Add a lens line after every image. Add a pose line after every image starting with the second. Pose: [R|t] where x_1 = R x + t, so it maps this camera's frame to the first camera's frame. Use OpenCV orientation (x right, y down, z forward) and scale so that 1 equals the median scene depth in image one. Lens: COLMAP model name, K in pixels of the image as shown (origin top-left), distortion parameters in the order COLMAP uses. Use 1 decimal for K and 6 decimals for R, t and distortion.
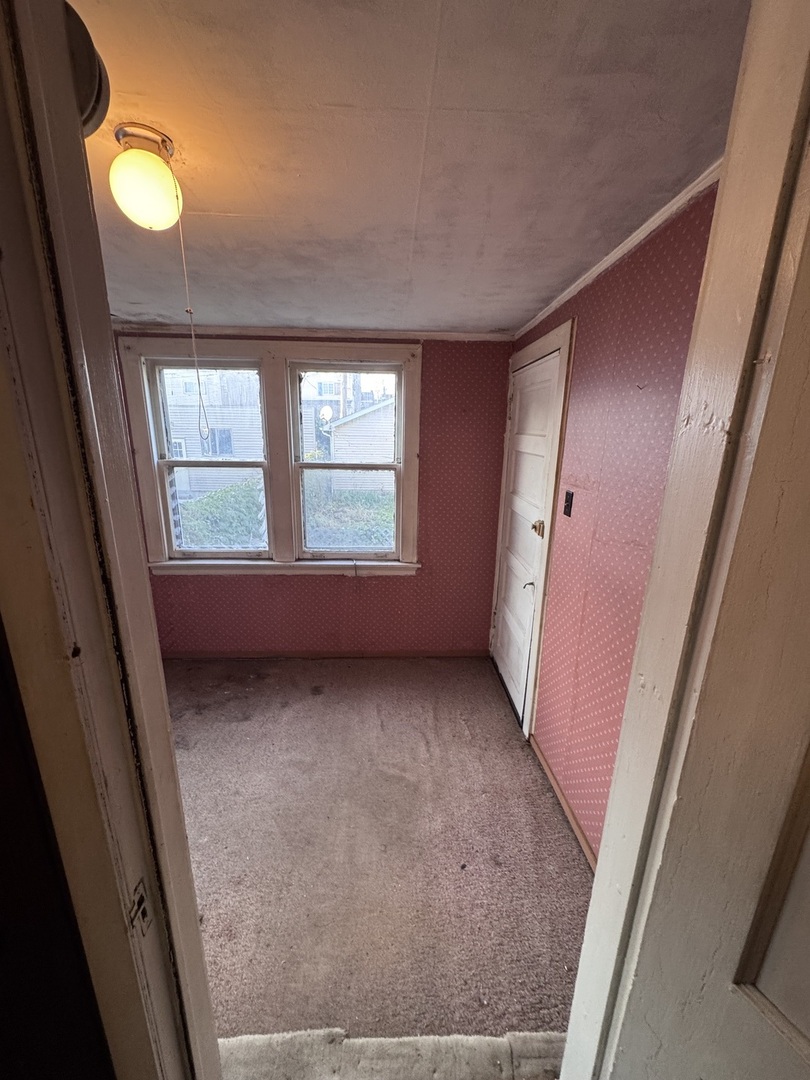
lens RADIAL K [[434.6, 0, 402.0], [0, 434.6, 539.3], [0, 0, 1]] dist [-0.002586, -0.000044]
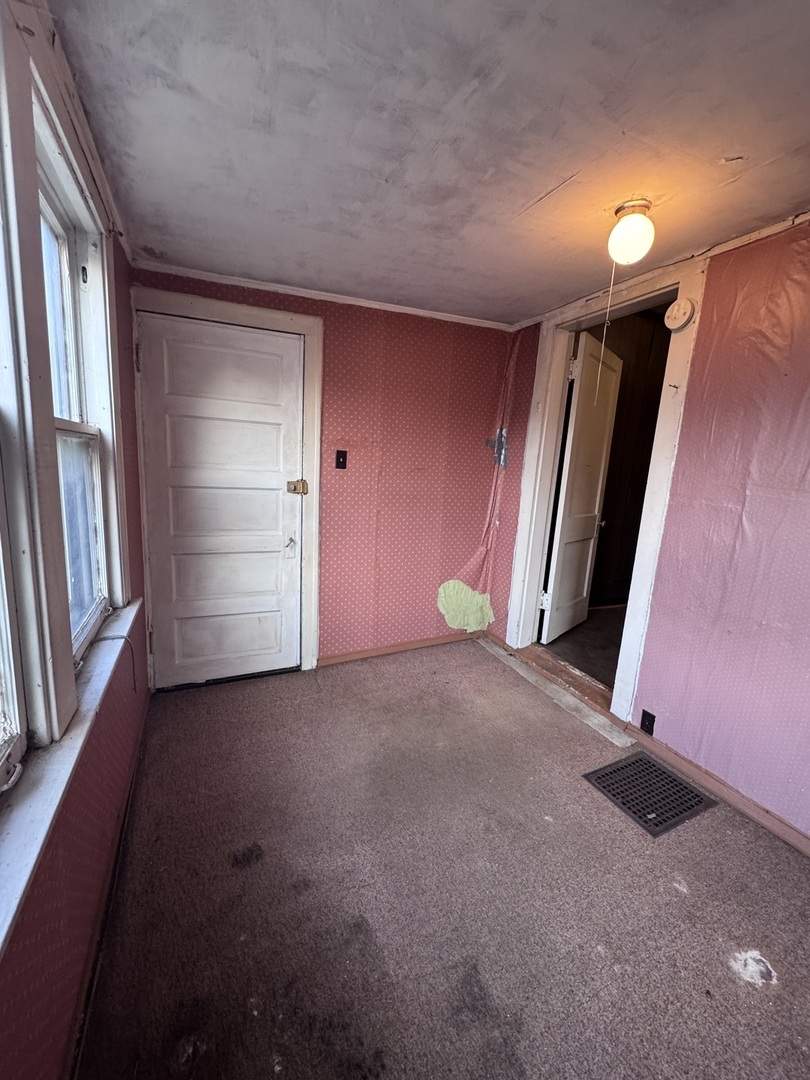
lens RADIAL K [[434.6, 0, 405.2], [0, 434.6, 539.7], [0, 0, 1]] dist [-0.002586, -0.000044]
pose [[-0.387436, -0.199534, 0.900044, -0.657928], [0.169097, 0.944351, 0.282147, -0.131141], [-0.906256, 0.261509, -0.332135, 0.884309]]
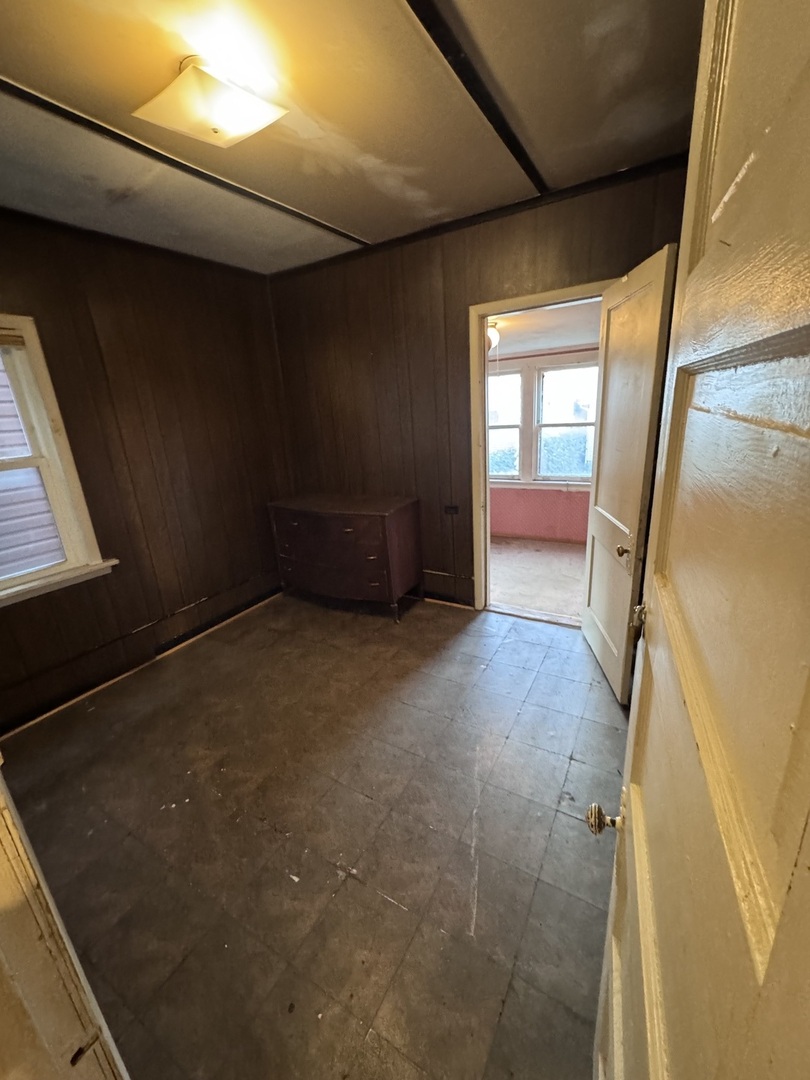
lens RADIAL K [[434.6, 0, 412.3], [0, 434.6, 541.1], [0, 0, 1]] dist [-0.002586, -0.000044]
pose [[0.851090, 0.093957, -0.516545, 0.285750], [-0.066944, 0.995247, 0.070730, 0.211795], [0.520735, -0.025618, 0.853334, -0.805074]]
